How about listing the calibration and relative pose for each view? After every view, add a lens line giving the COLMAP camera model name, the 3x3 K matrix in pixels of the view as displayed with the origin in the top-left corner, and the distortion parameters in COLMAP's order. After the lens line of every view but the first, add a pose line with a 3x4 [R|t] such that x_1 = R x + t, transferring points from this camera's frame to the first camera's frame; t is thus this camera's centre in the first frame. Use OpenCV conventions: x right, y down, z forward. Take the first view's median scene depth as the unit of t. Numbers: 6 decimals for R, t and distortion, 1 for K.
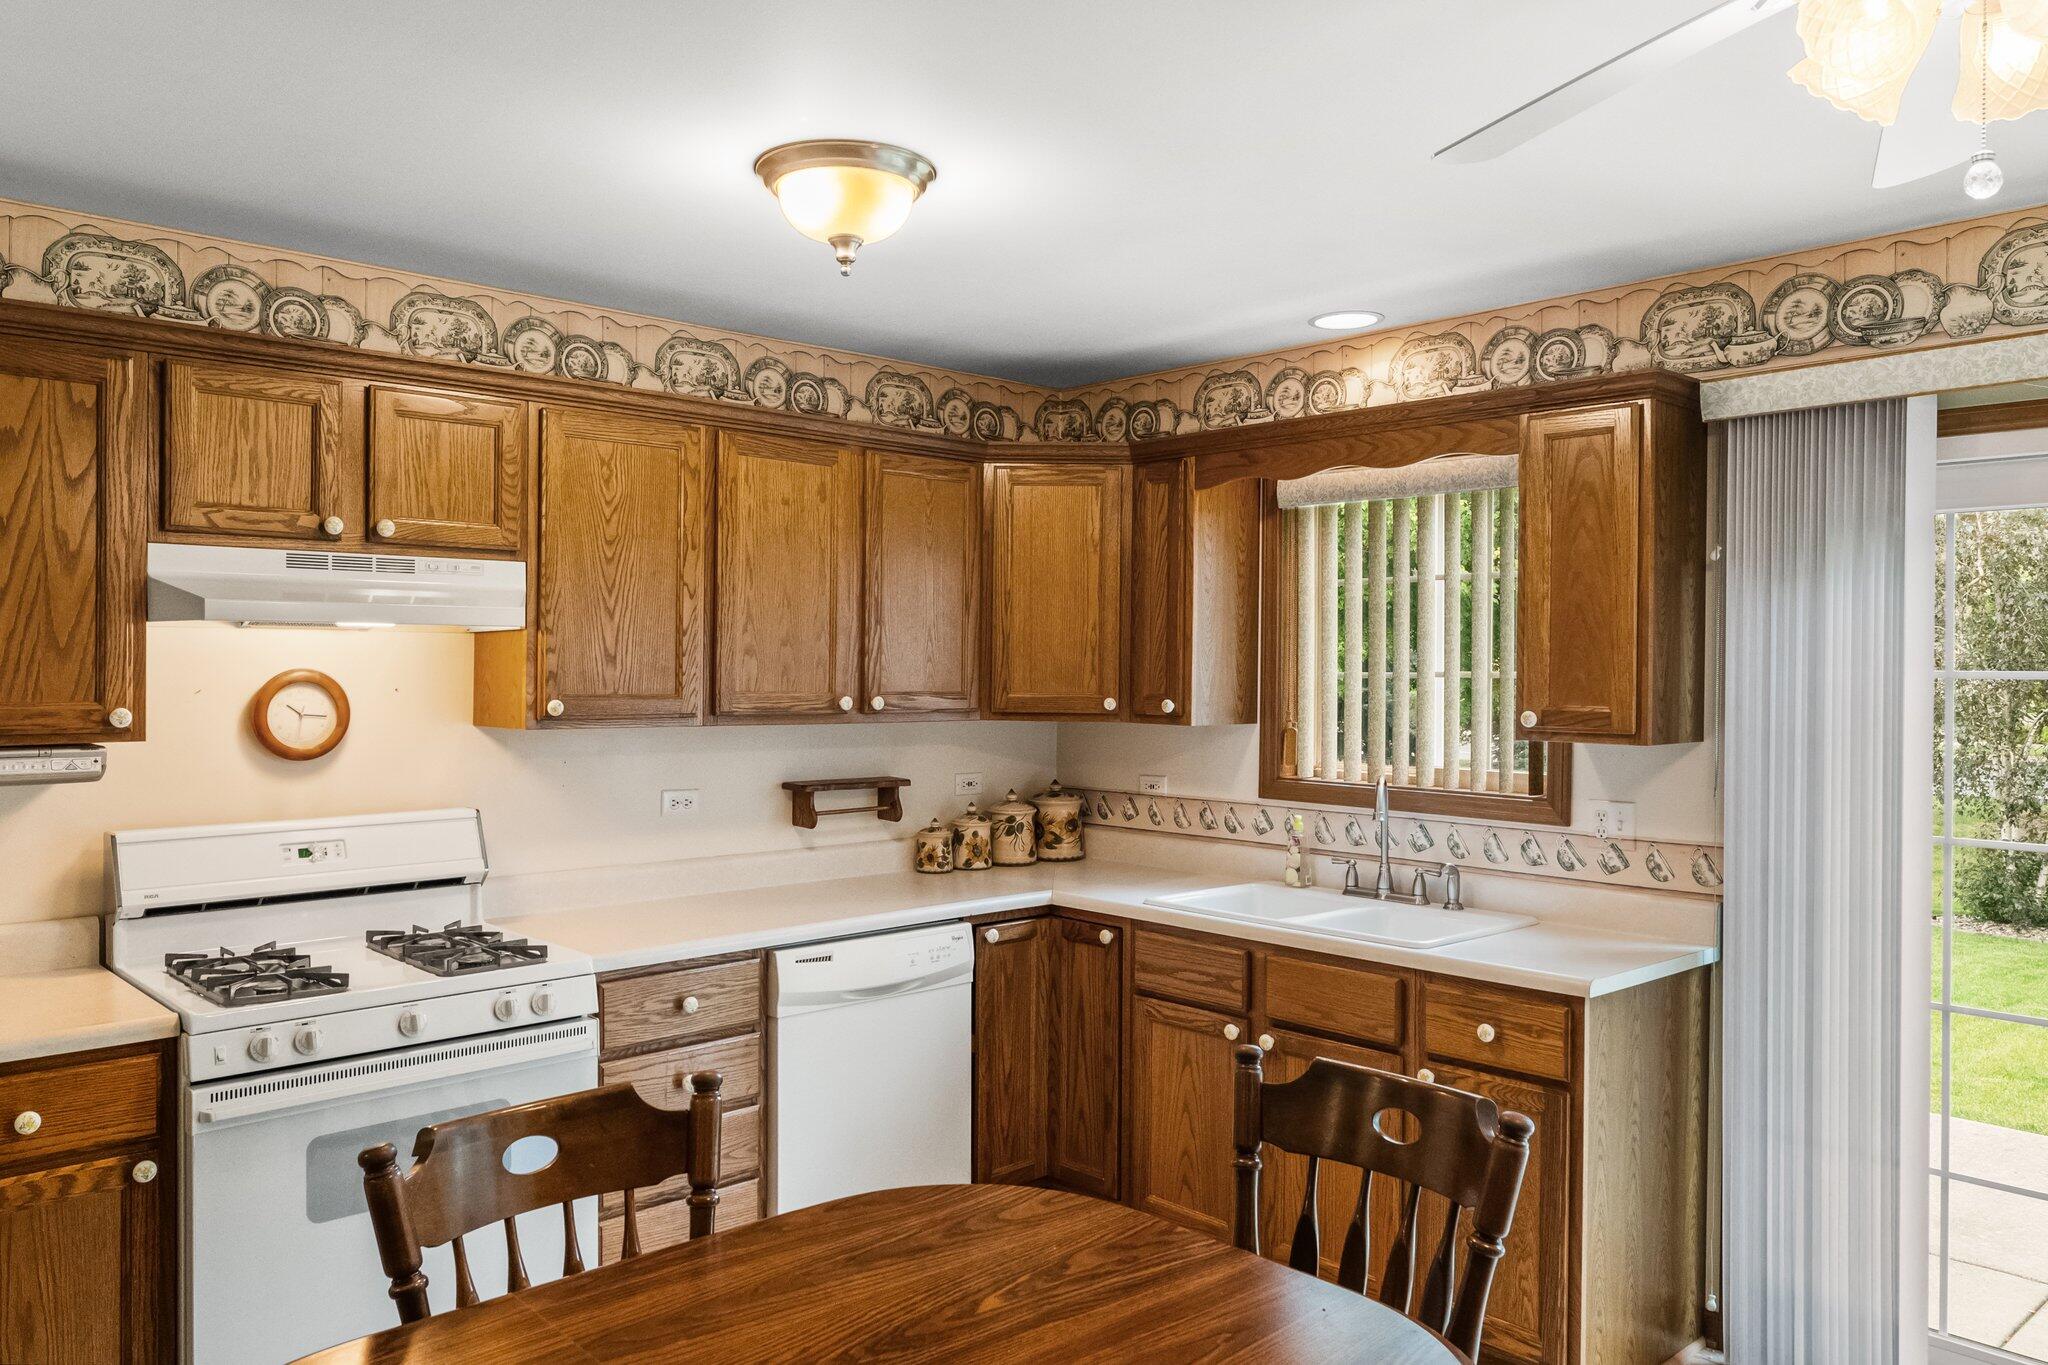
lens RADIAL K [[1436.5, 0, 1025.7], [0, 1436.5, 679.5], [0, 0, 1]] dist [-0.011840, -0.003412]
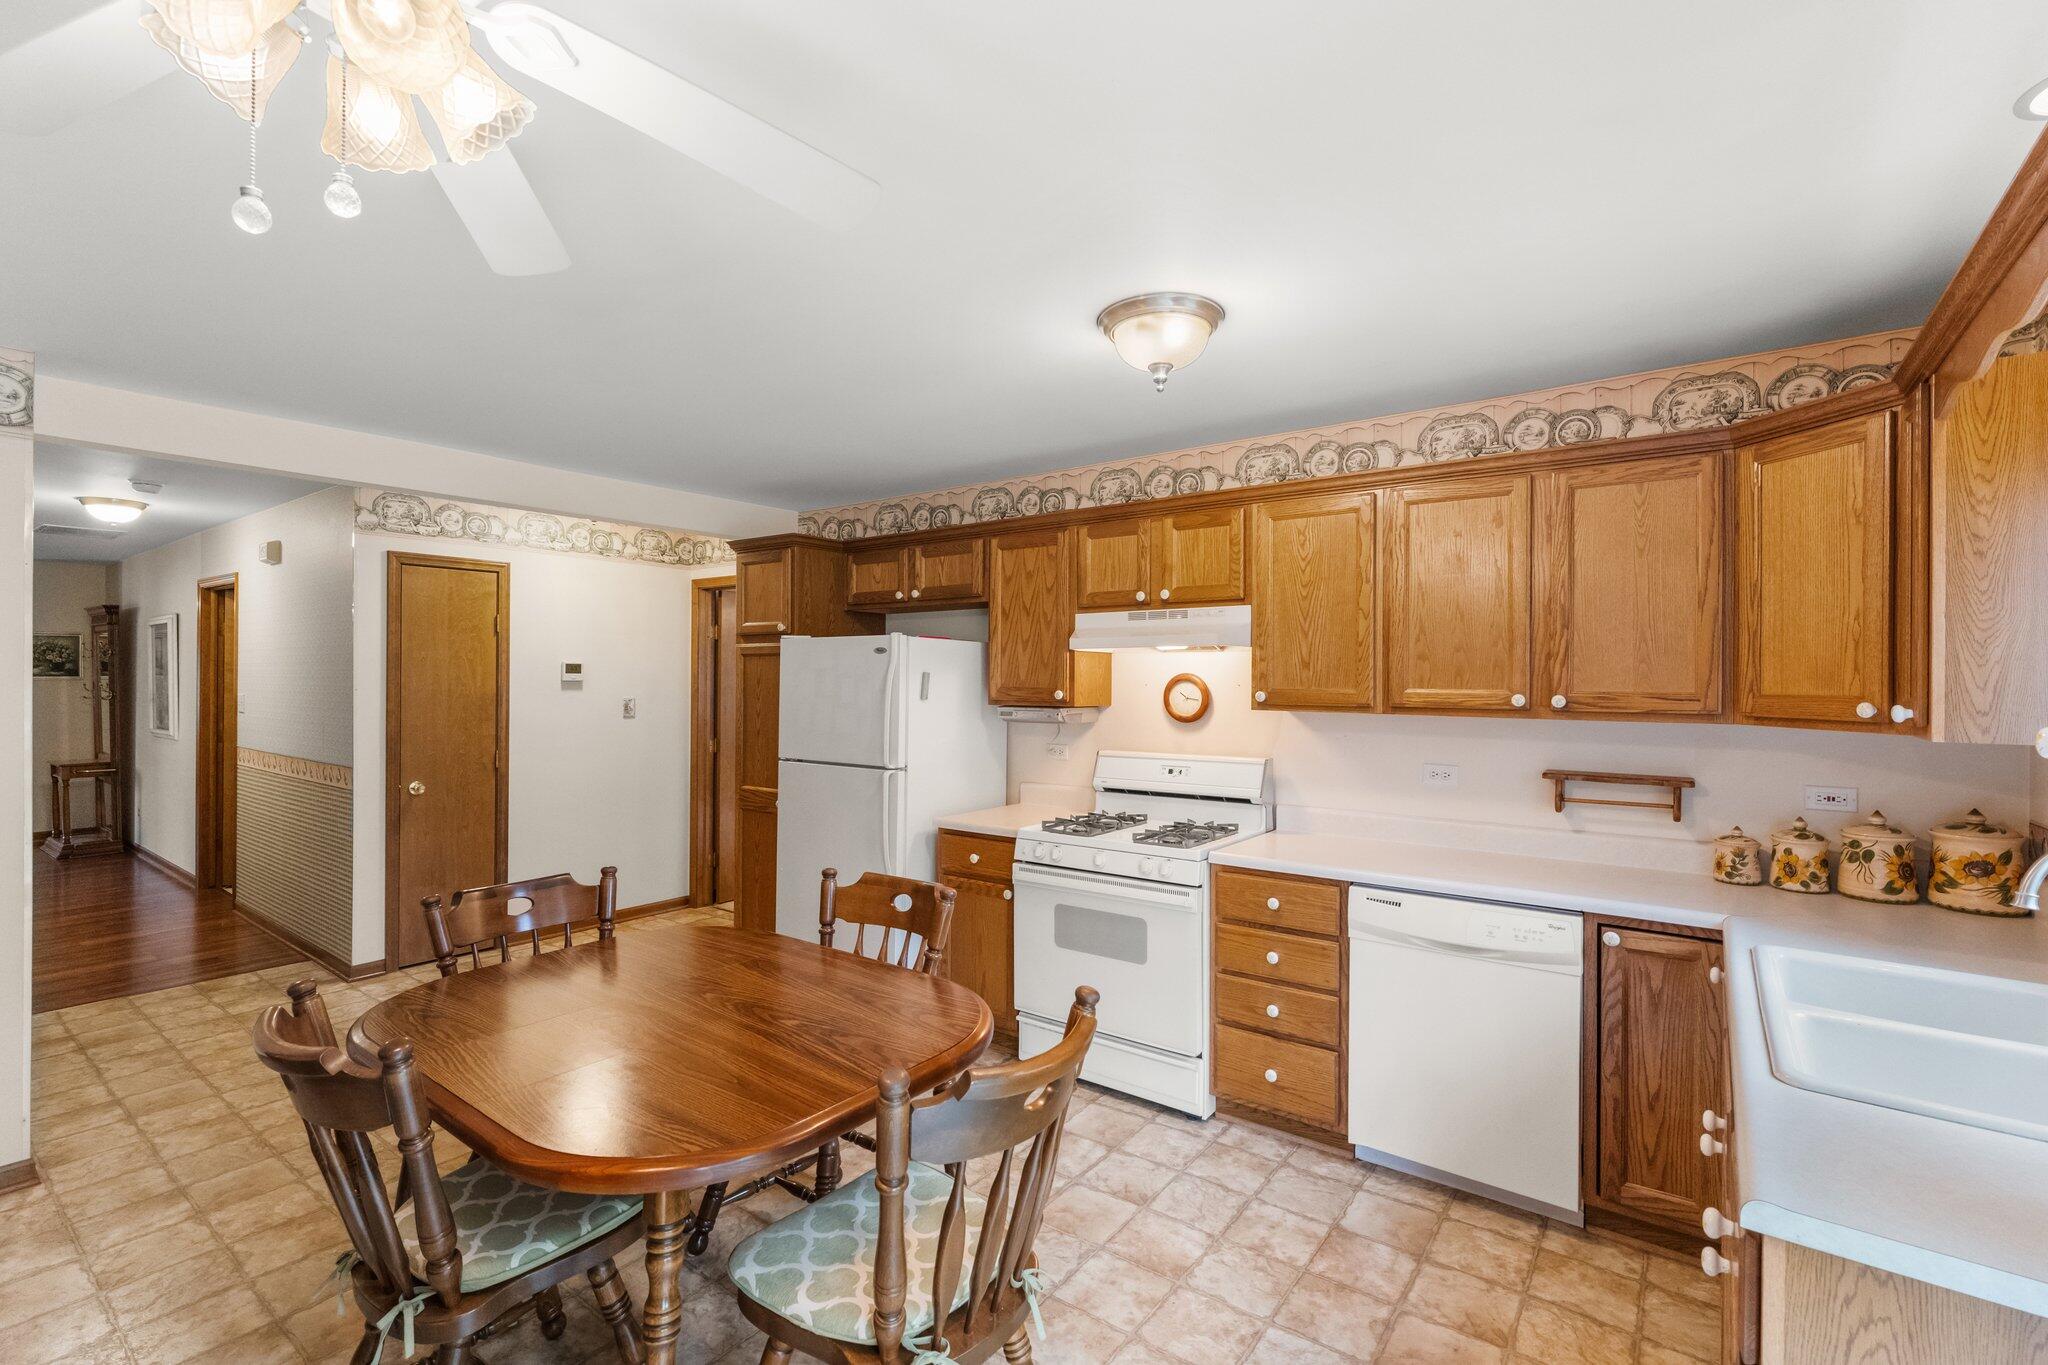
lens RADIAL K [[908.8, 0, 1002.2], [0, 908.8, 665.4], [0, 0, 1]] dist [-0.000386, 0.000430]
pose [[0.169339, -0.012522, -0.985478, 0.518125], [-0.003919, 0.999903, -0.013379, -0.000034], [0.985550, 0.006127, 0.169273, 0.477085]]
